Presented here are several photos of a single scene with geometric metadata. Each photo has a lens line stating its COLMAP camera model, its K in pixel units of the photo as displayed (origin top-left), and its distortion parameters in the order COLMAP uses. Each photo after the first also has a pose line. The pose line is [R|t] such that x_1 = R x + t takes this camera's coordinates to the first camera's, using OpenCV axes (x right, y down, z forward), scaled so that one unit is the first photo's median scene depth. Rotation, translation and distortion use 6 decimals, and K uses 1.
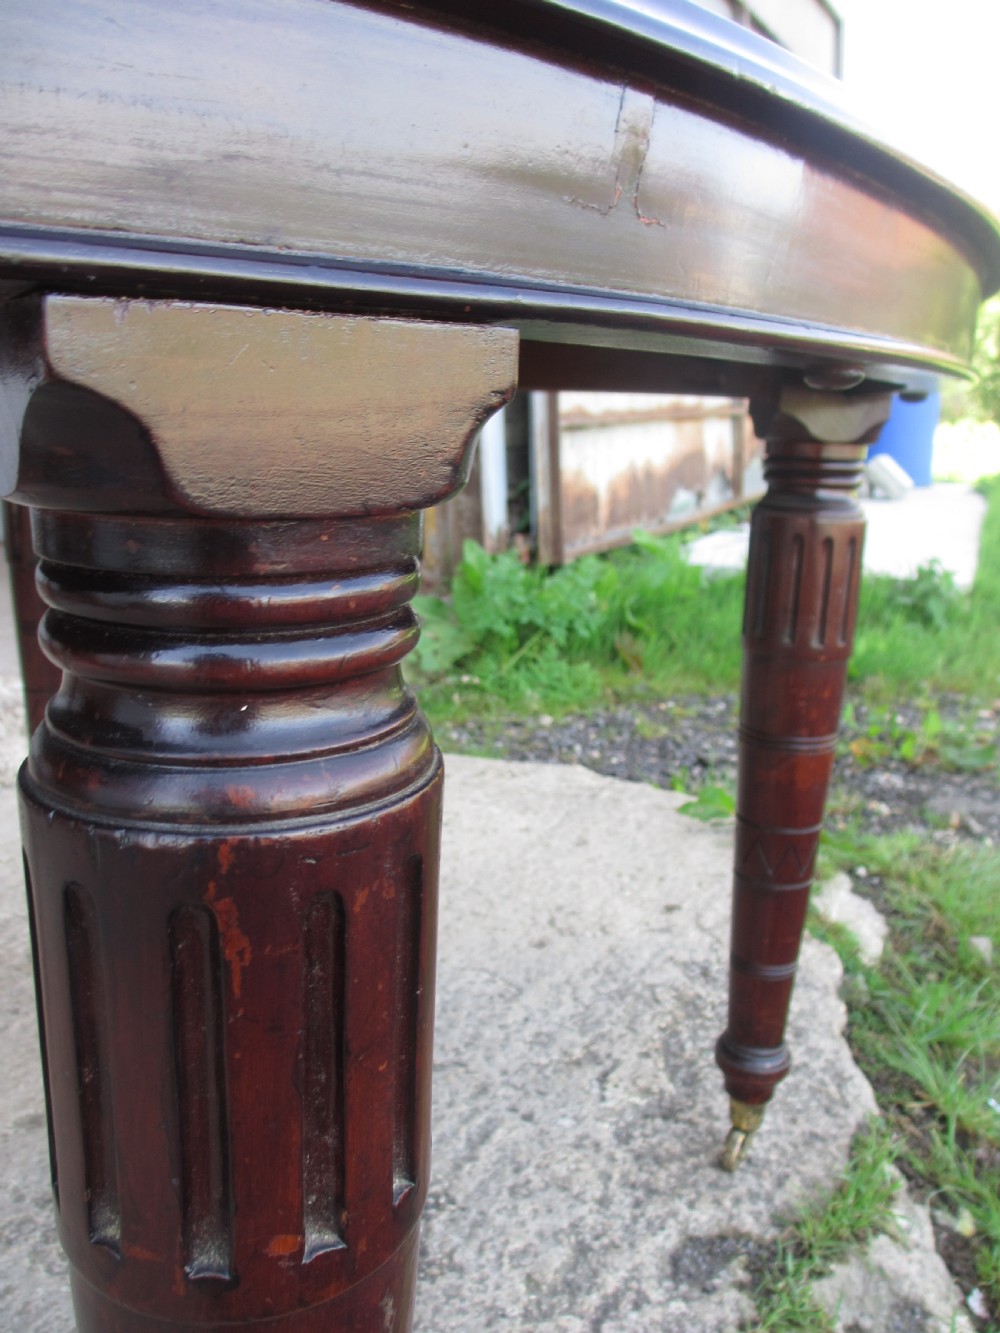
lens RADIAL K [[1107.5, 0, 498.7], [0, 1107.5, 663.8], [0, 0, 1]] dist [-0.062567, 0.031111]
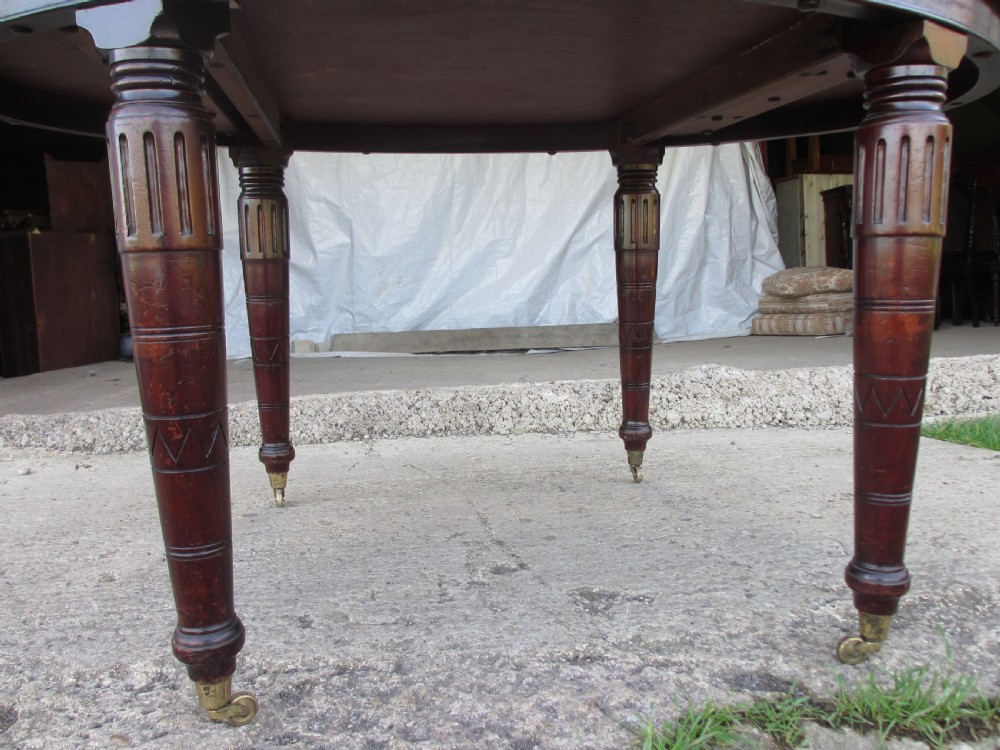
lens RADIAL K [[830.9, 0, 507.6], [0, 830.9, 376.9], [0, 0, 1]] dist [-0.062567, 0.031111]
pose [[0.578075, 0.061234, -0.813683, 0.776987], [-0.144489, 0.989104, -0.028216, 0.235381], [0.803089, 0.133880, 0.580624, 0.105982]]
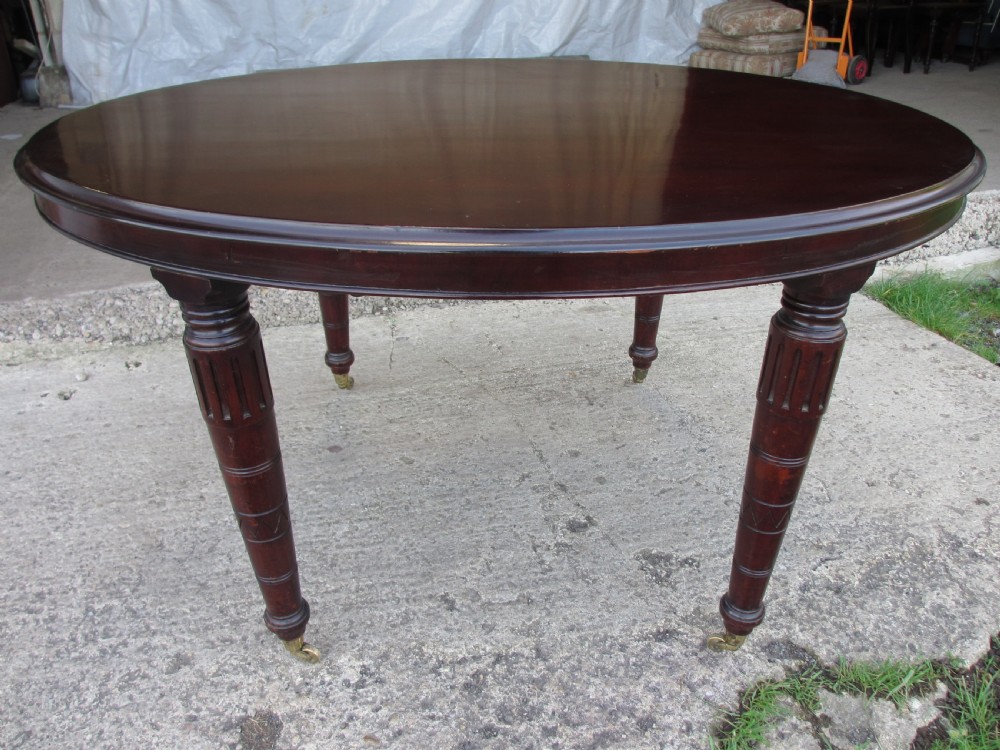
lens RADIAL K [[830.9, 0, 506.5], [0, 830.9, 377.7], [0, 0, 1]] dist [-0.062567, 0.031111]
pose [[0.668226, 0.344799, -0.659233, 0.637216], [-0.153939, 0.931020, 0.330913, -0.322254], [0.727858, -0.119643, 0.675210, -0.309612]]
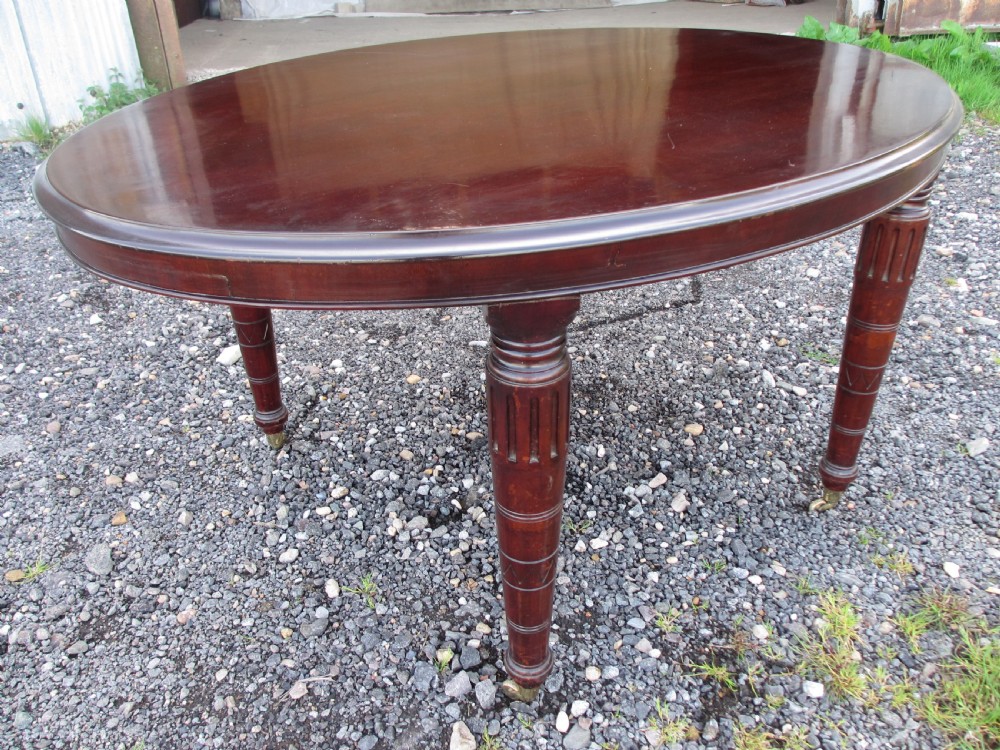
lens RADIAL K [[830.9, 0, 537.1], [0, 830.9, 368.5], [0, 0, 1]] dist [-0.062567, 0.031111]
pose [[0.603297, 0.375807, -0.703422, 3.533928], [-0.152069, 0.920040, 0.361113, 0.100521], [0.782884, -0.110890, 0.612206, -1.727707]]
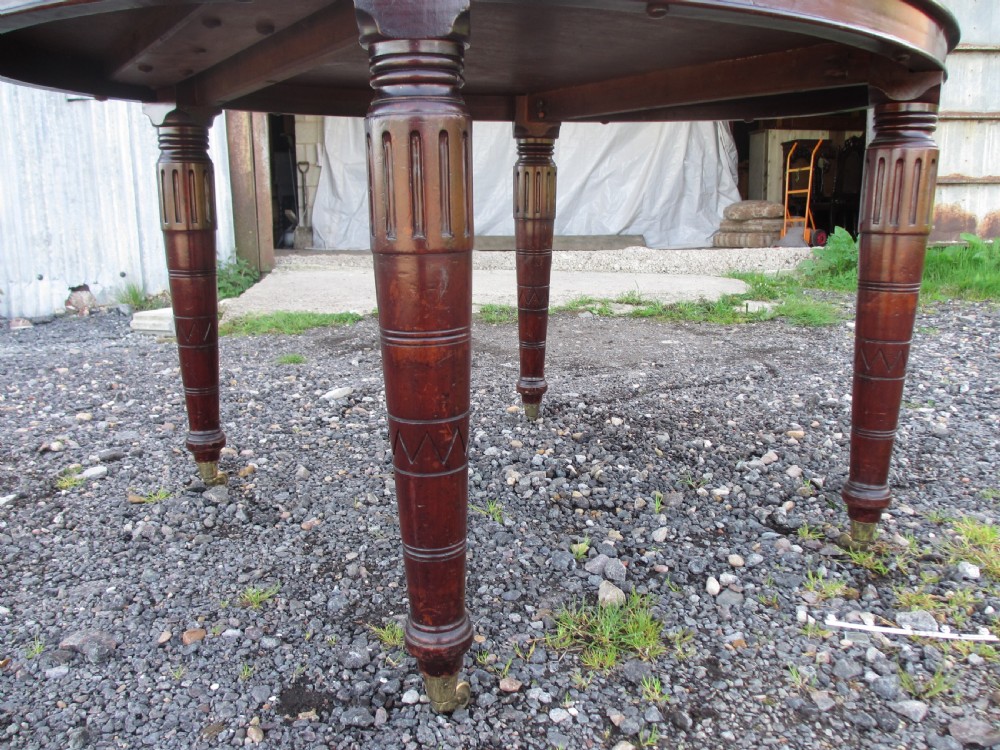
lens RADIAL K [[830.9, 0, 535.6], [0, 830.9, 385.0], [0, 0, 1]] dist [-0.062567, 0.031111]
pose [[0.573826, 0.162765, -0.802640, 3.651906], [-0.174599, 0.981834, 0.074278, 0.712826], [0.800150, 0.097518, 0.591820, -1.942472]]
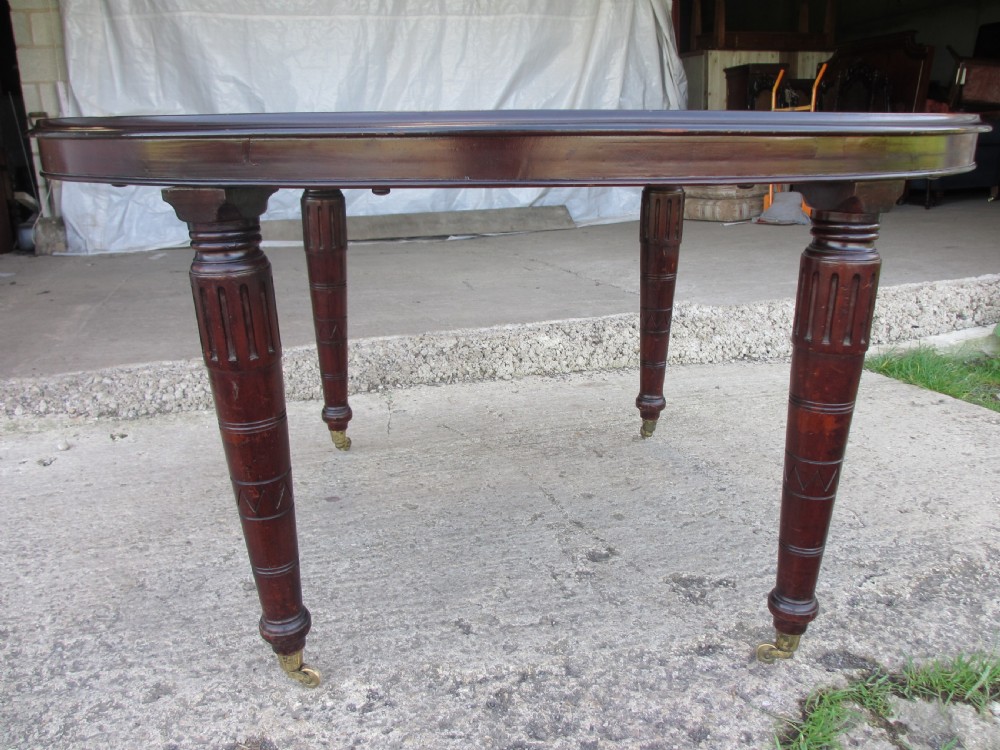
lens RADIAL K [[830.9, 0, 504.5], [0, 830.9, 377.0], [0, 0, 1]] dist [-0.062567, 0.031111]
pose [[0.689453, 0.183277, -0.700759, 0.631676], [-0.132460, 0.983046, 0.126784, -0.006071], [0.712116, 0.005411, 0.702041, -0.320605]]
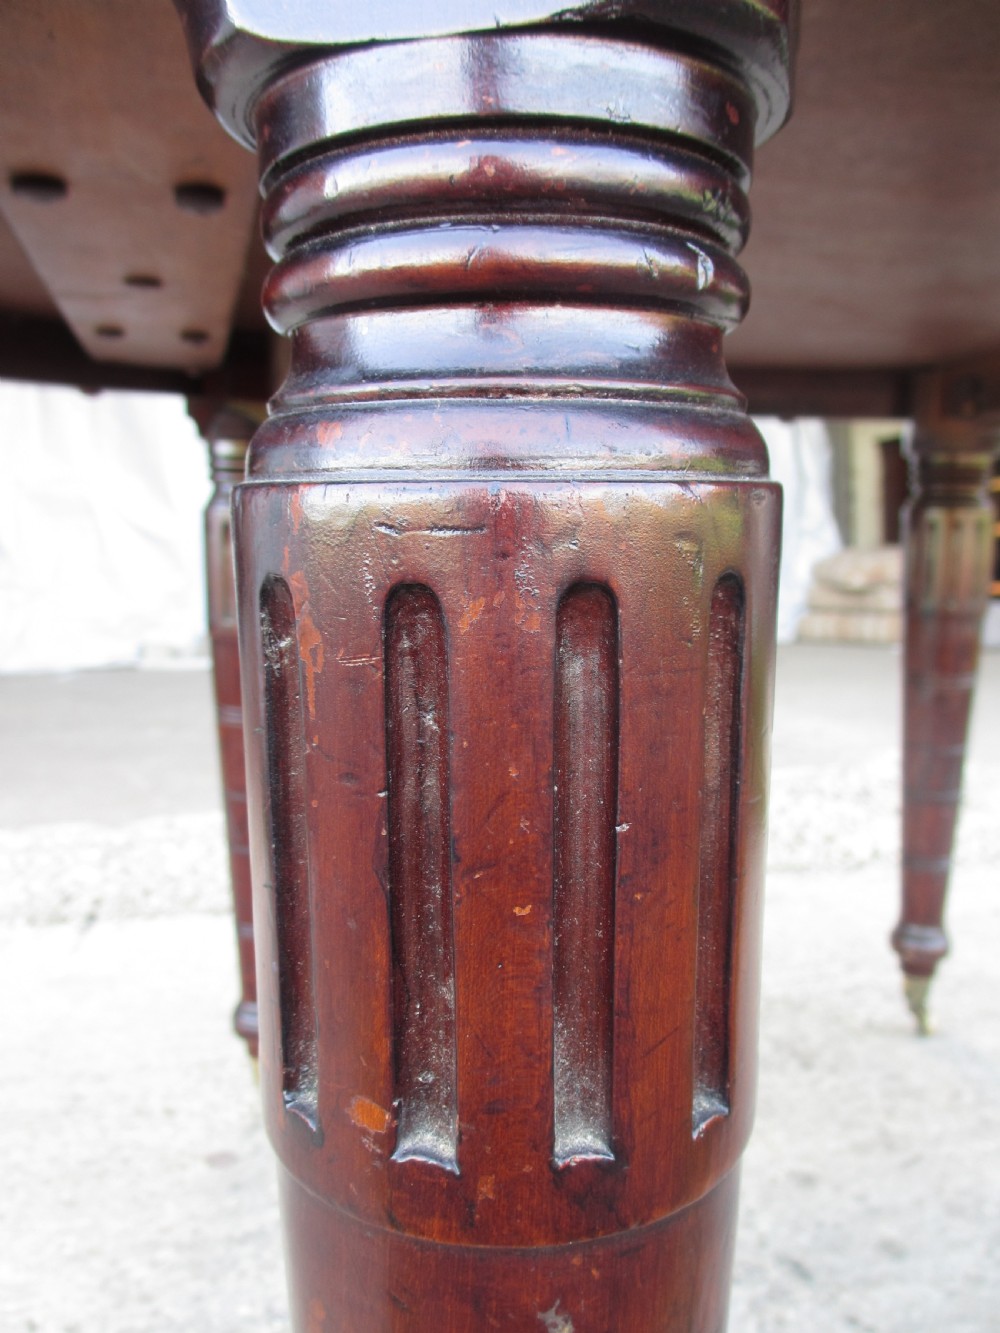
lens RADIAL K [[1107.5, 0, 497.6], [0, 1107.5, 671.8], [0, 0, 1]] dist [-0.062567, 0.031111]
pose [[0.645042, 0.076229, -0.760336, 0.092536], [-0.155761, 0.987238, -0.033164, 0.061995], [0.748104, 0.139823, 0.648683, 0.134060]]
